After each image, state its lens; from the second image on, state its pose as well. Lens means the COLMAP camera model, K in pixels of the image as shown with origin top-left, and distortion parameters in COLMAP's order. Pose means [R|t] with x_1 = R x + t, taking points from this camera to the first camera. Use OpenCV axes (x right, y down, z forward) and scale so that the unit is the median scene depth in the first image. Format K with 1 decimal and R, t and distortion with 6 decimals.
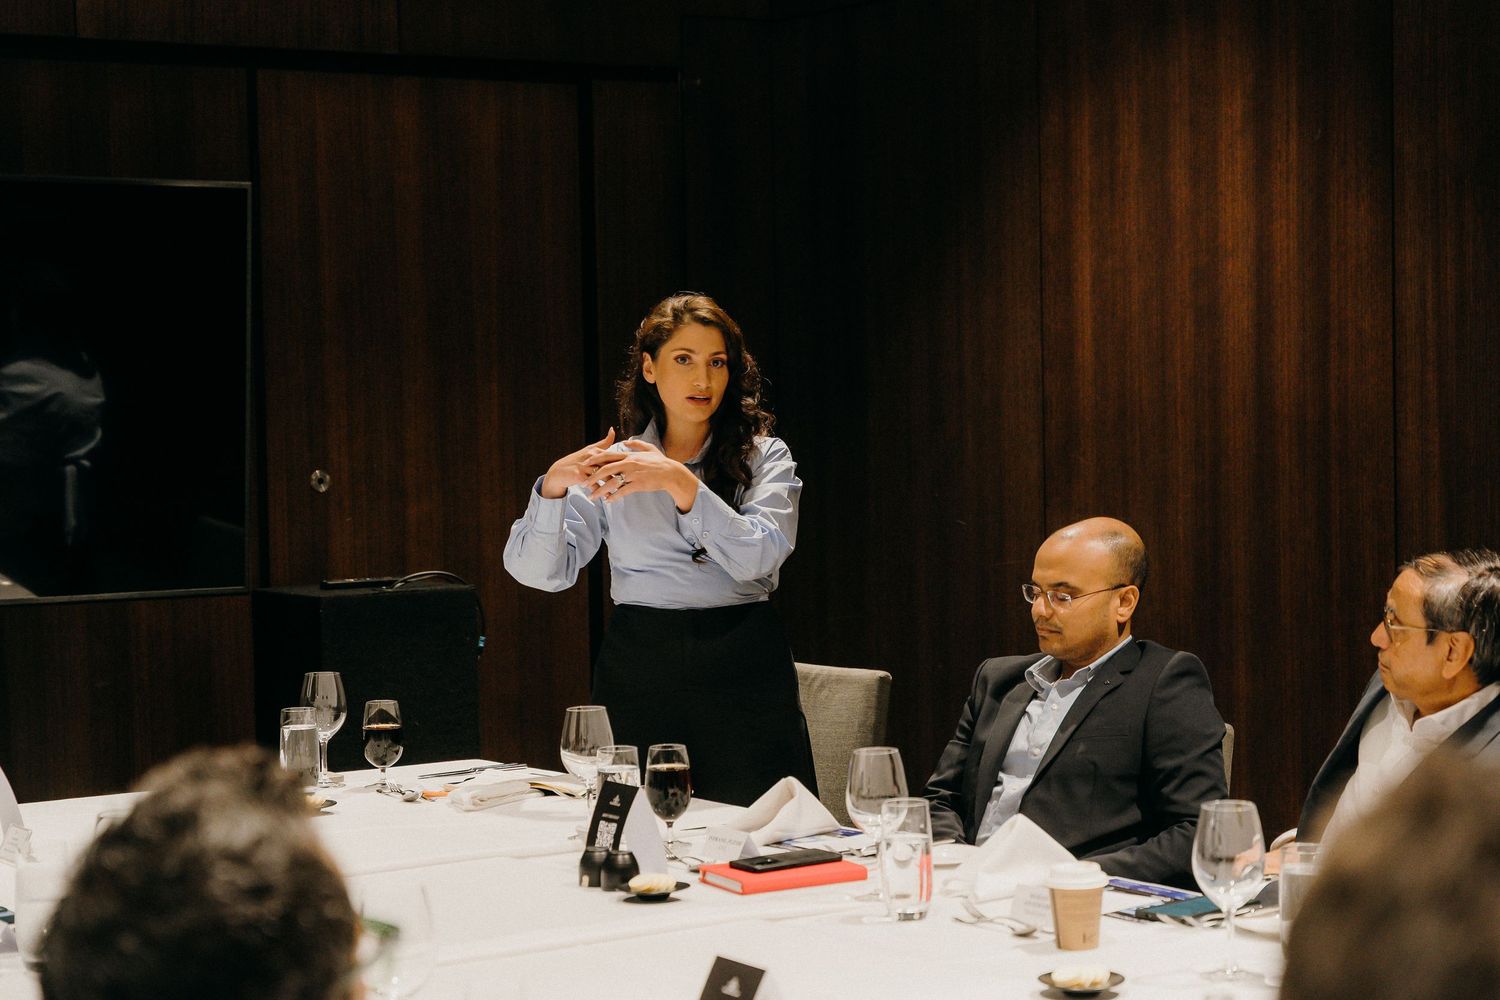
lens RADIAL K [[2972.5, 0, 750.0], [0, 2972.5, 500.0], [0, 0, 1]] dist [0.038169, 0.319272]
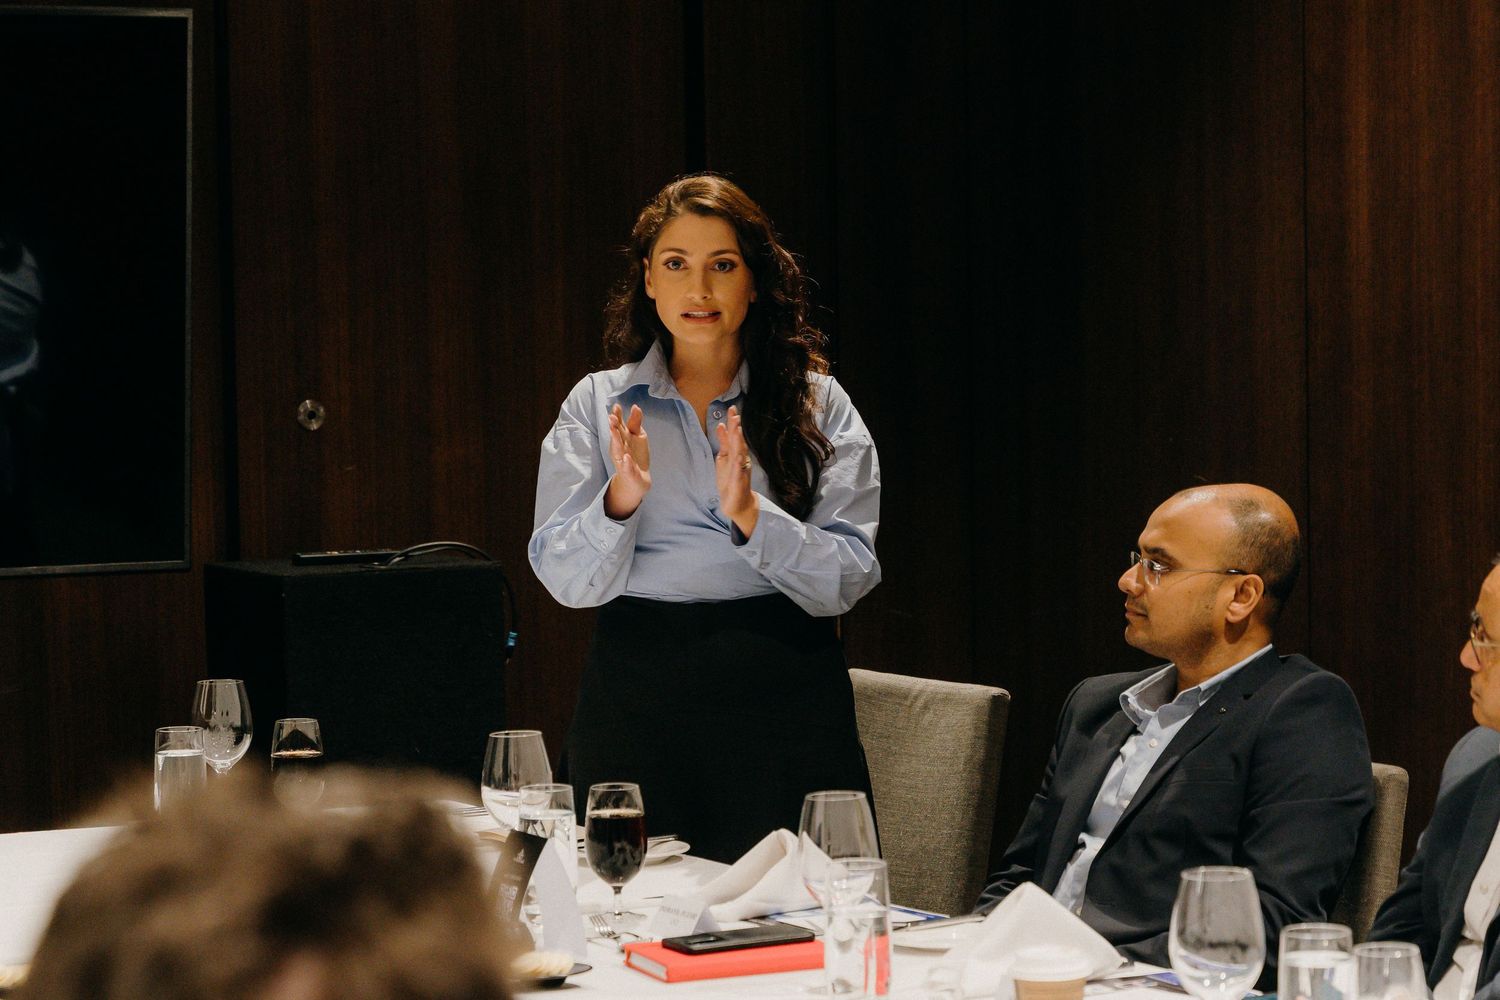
lens RADIAL K [[4490.0, 0, 750.0], [0, 4490.0, 500.0], [0, 0, 1]] dist [0.097098, 0.302535]
pose [[0.993511, 0.008651, -0.113408, 0.116411], [-0.006578, 0.999805, 0.018638, -0.009117], [0.113547, -0.017771, 0.993374, -0.104215]]
